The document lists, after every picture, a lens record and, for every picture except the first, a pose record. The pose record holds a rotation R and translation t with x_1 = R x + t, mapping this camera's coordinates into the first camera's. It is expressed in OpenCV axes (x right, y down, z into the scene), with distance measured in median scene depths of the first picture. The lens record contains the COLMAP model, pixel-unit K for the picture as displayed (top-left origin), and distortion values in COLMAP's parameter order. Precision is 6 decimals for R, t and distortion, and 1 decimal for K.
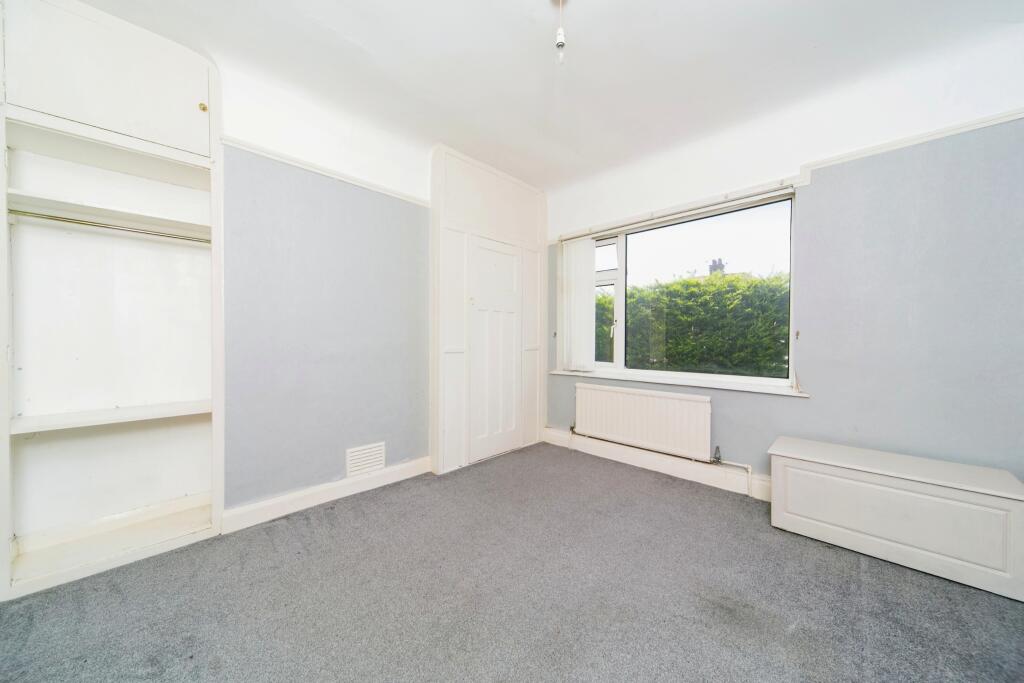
lens RADIAL K [[358.3, 0, 511.0], [0, 358.3, 340.6], [0, 0, 1]] dist [0.001022, 0.000074]
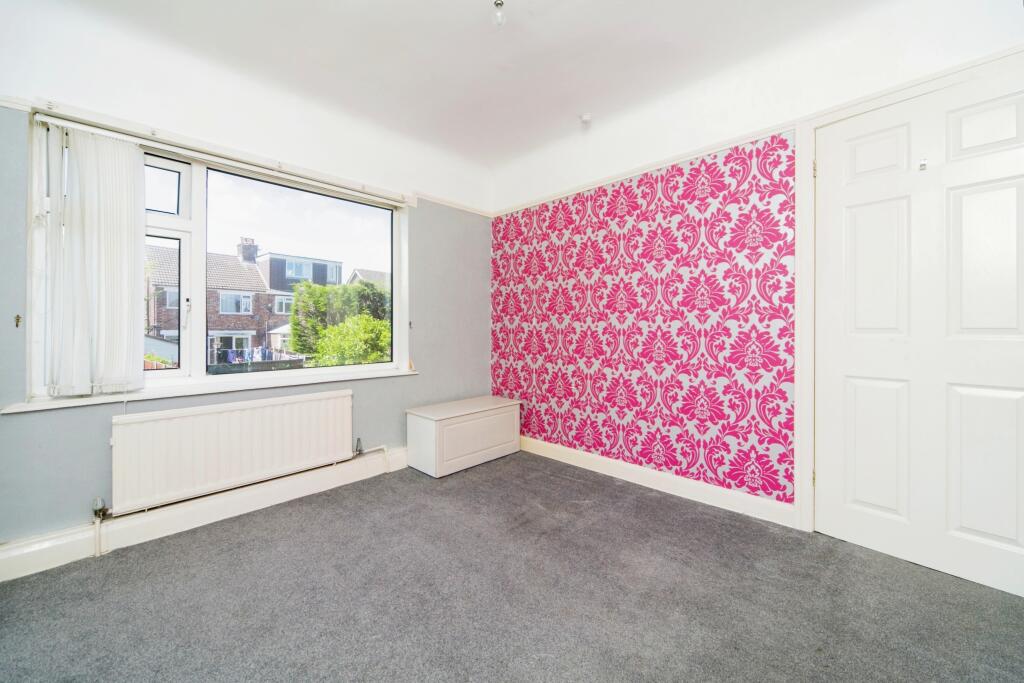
lens RADIAL K [[369.9, 0, 548.7], [0, 369.9, 327.9], [0, 0, 1]] dist [-0.000908, -0.000116]
pose [[-0.021608, 0.000177, 0.999767, -0.428232], [0.011774, 0.999931, 0.000077, -0.000569], [-0.999697, 0.011772, -0.021608, 0.483395]]
